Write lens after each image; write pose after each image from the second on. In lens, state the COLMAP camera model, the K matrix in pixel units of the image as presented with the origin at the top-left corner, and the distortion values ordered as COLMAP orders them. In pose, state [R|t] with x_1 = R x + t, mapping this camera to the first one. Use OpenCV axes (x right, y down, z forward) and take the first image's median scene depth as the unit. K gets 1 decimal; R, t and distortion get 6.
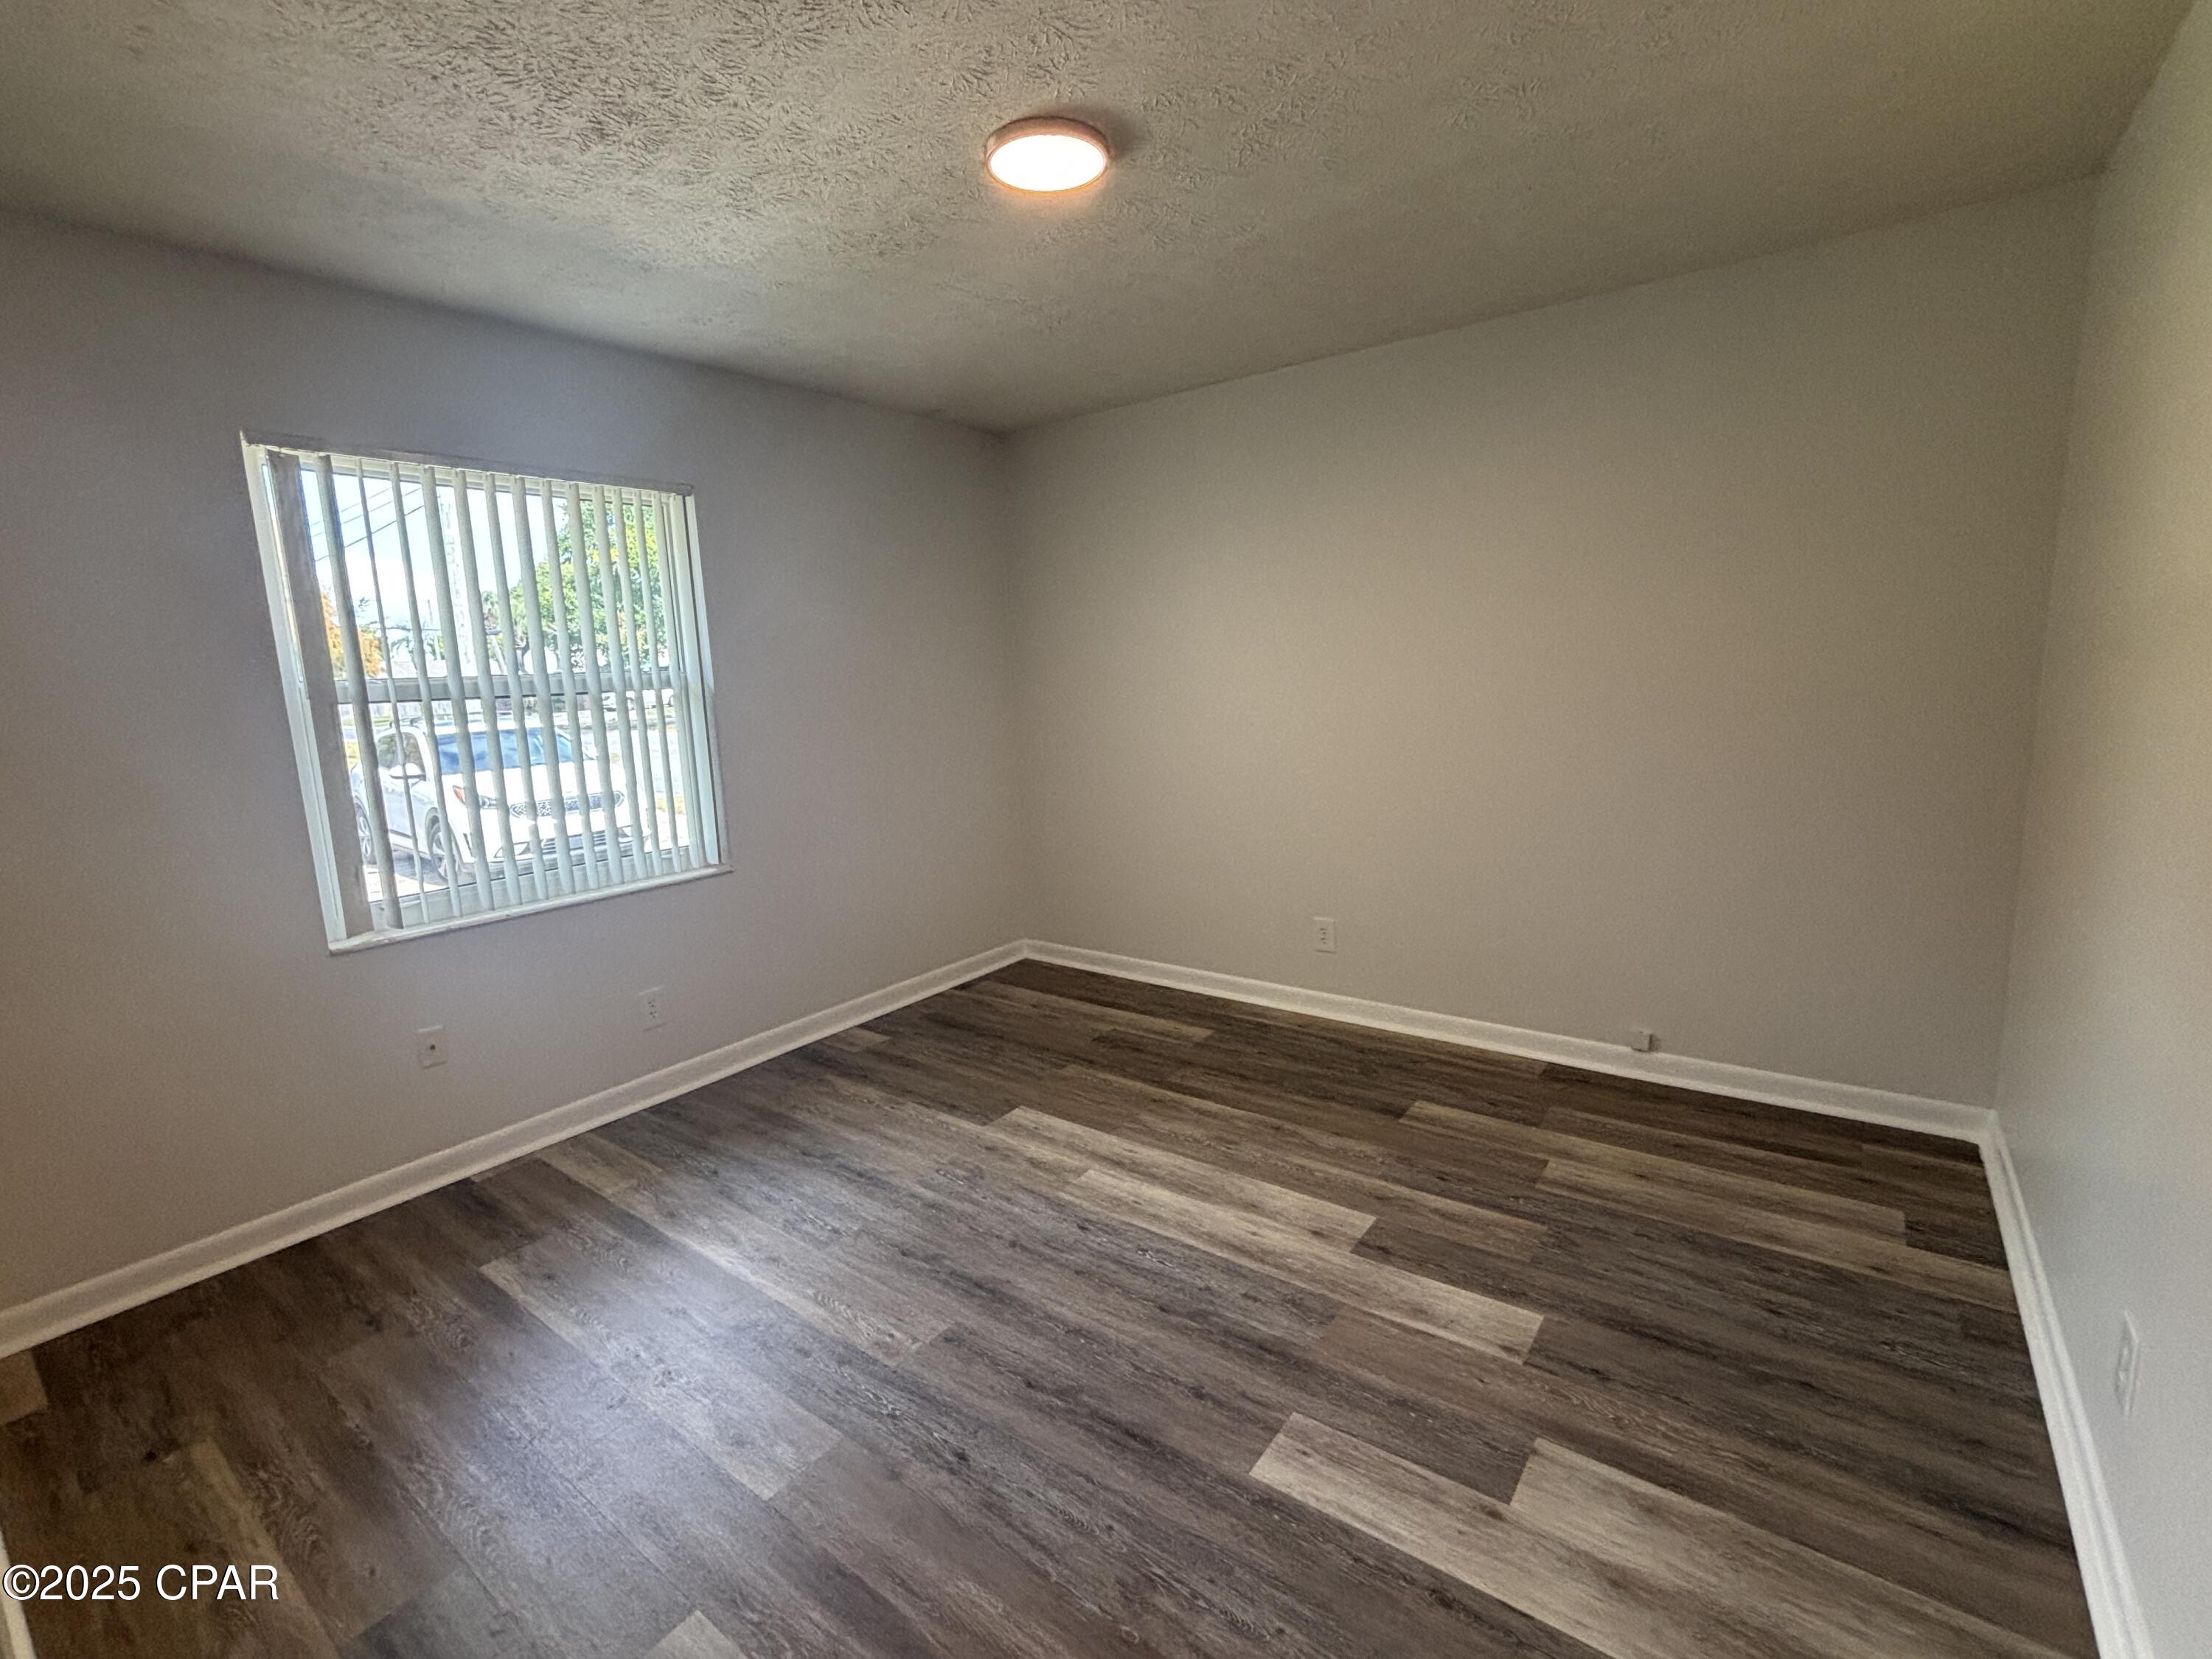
lens RADIAL K [[980.2, 0, 1108.5], [0, 980.2, 827.5], [0, 0, 1]] dist [0.000792, 0.000078]
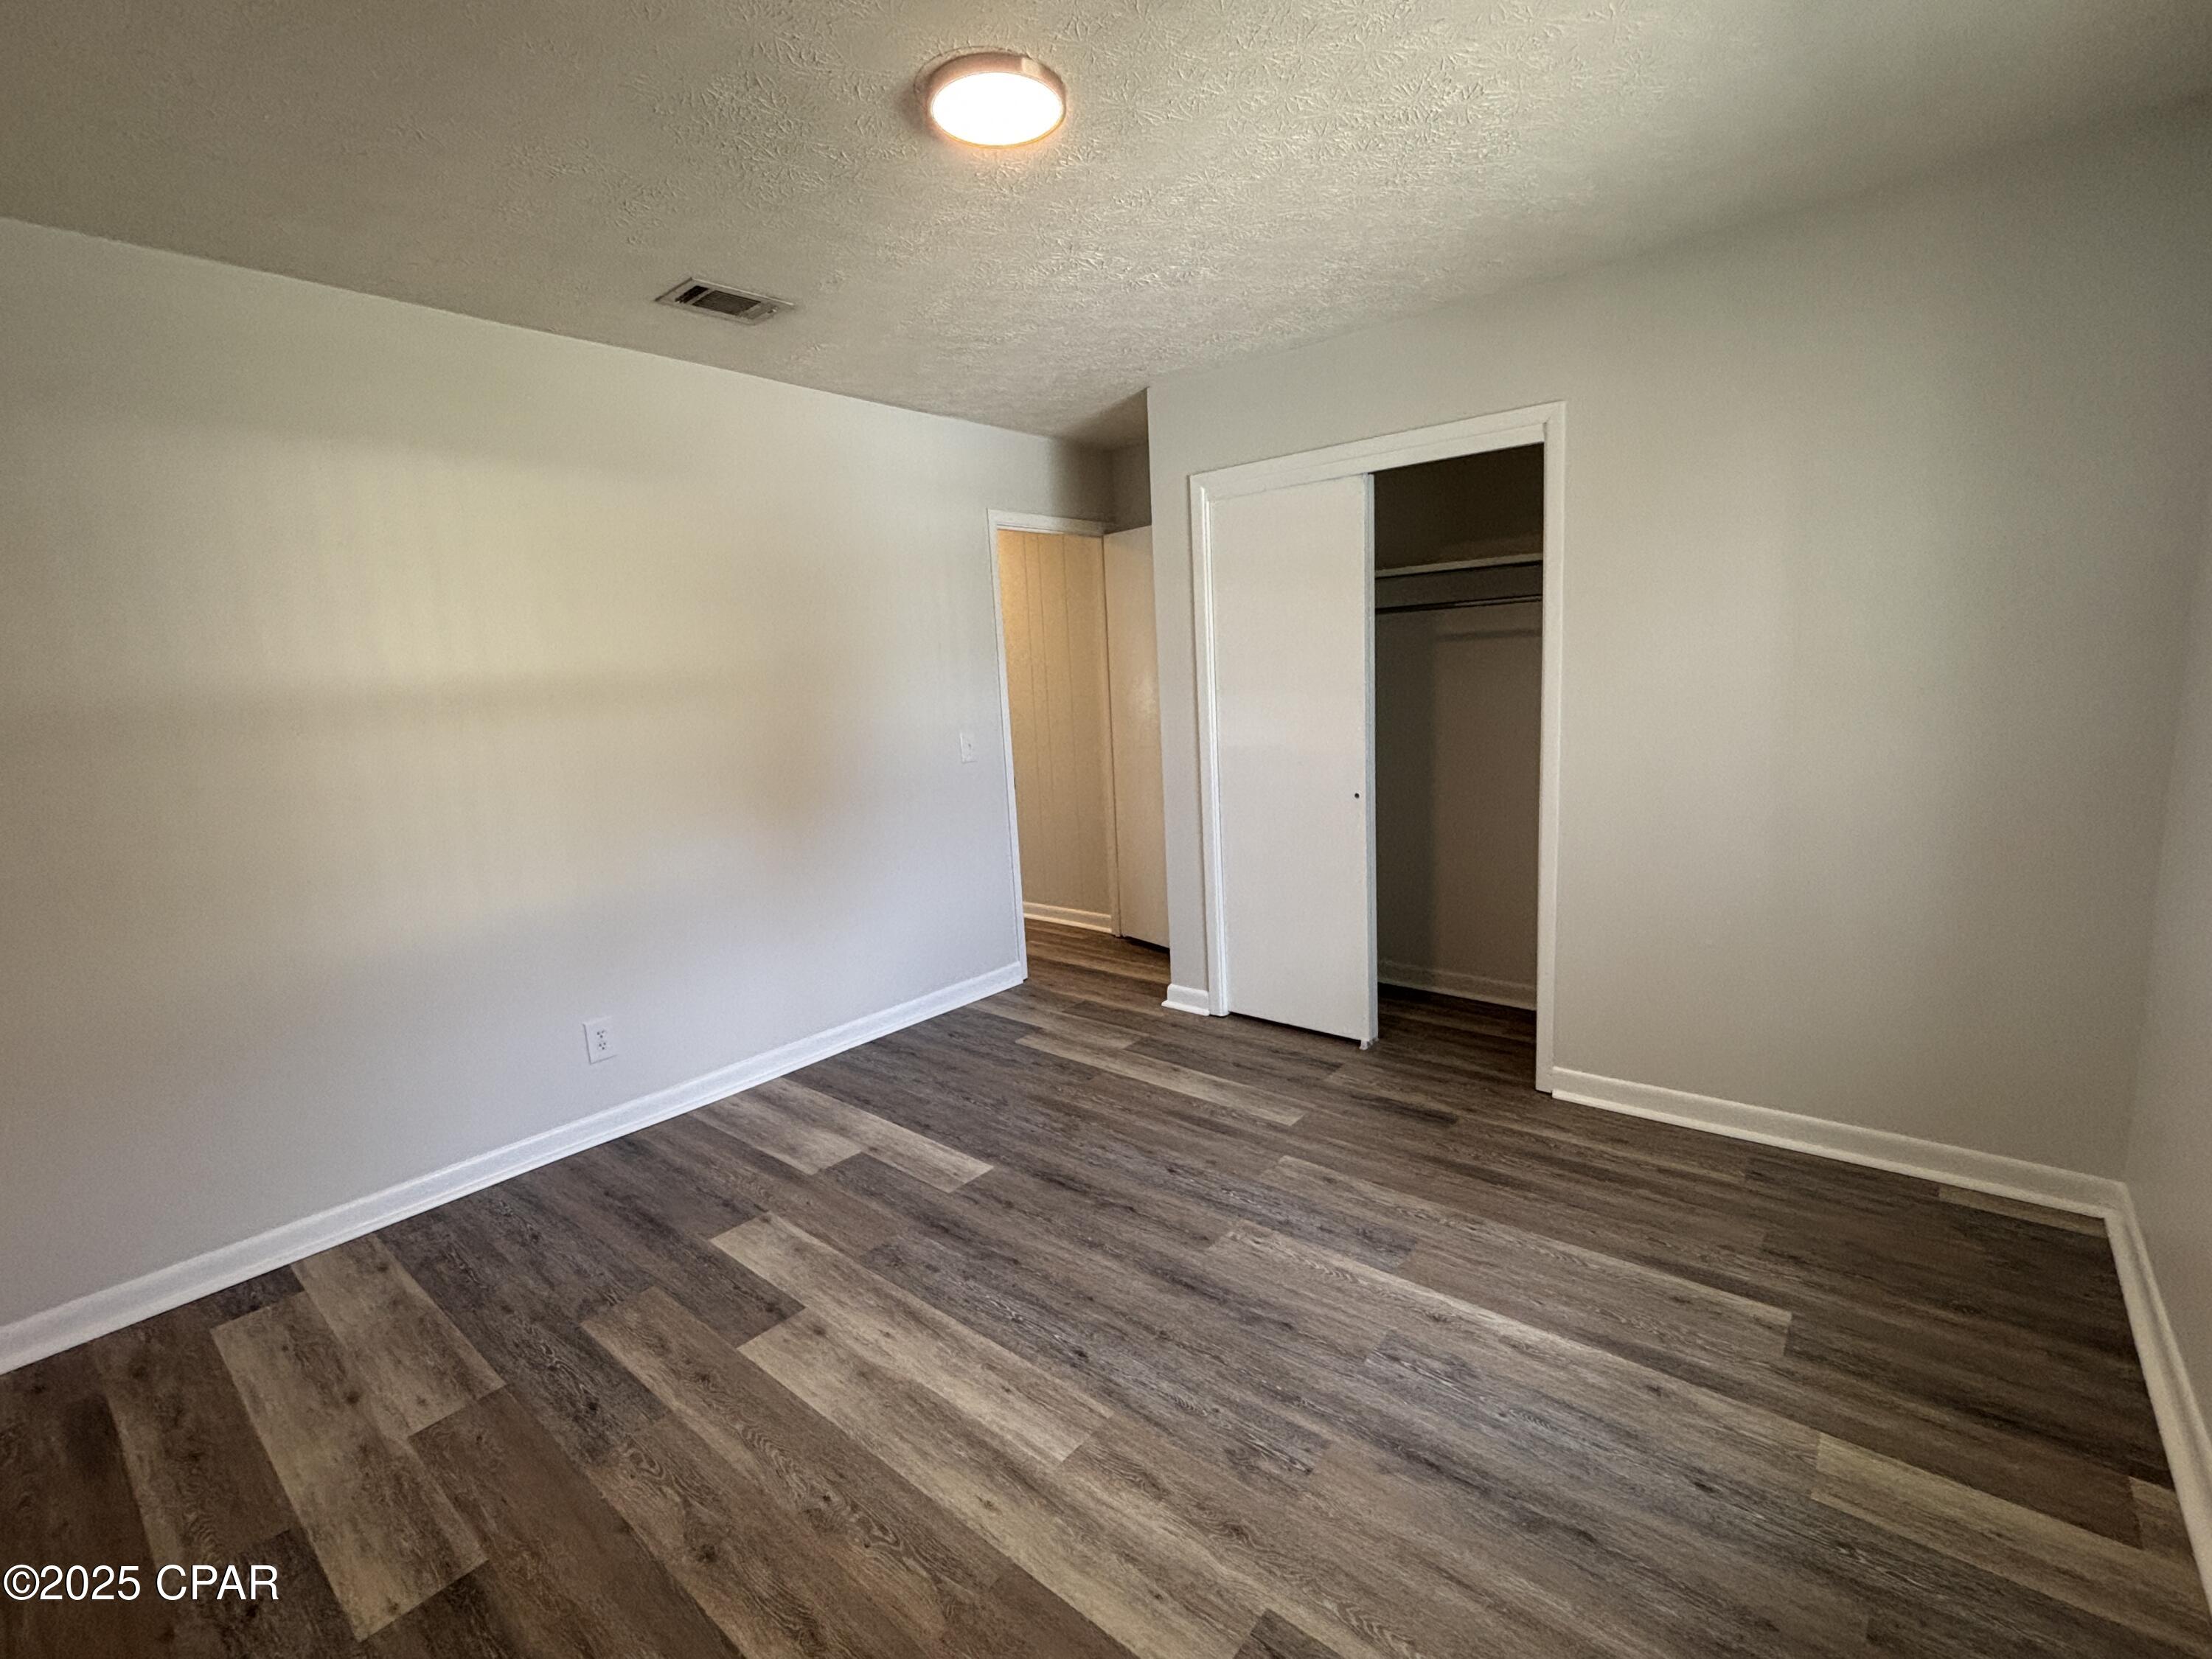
lens RADIAL K [[980.2, 0, 1107.1], [0, 980.2, 829.5], [0, 0, 1]] dist [0.000792, 0.000078]
pose [[-0.994893, 0.079379, 0.062344, -0.143424], [0.095239, 0.942824, 0.319393, -0.284663], [-0.033427, 0.323699, -0.945569, 1.750052]]
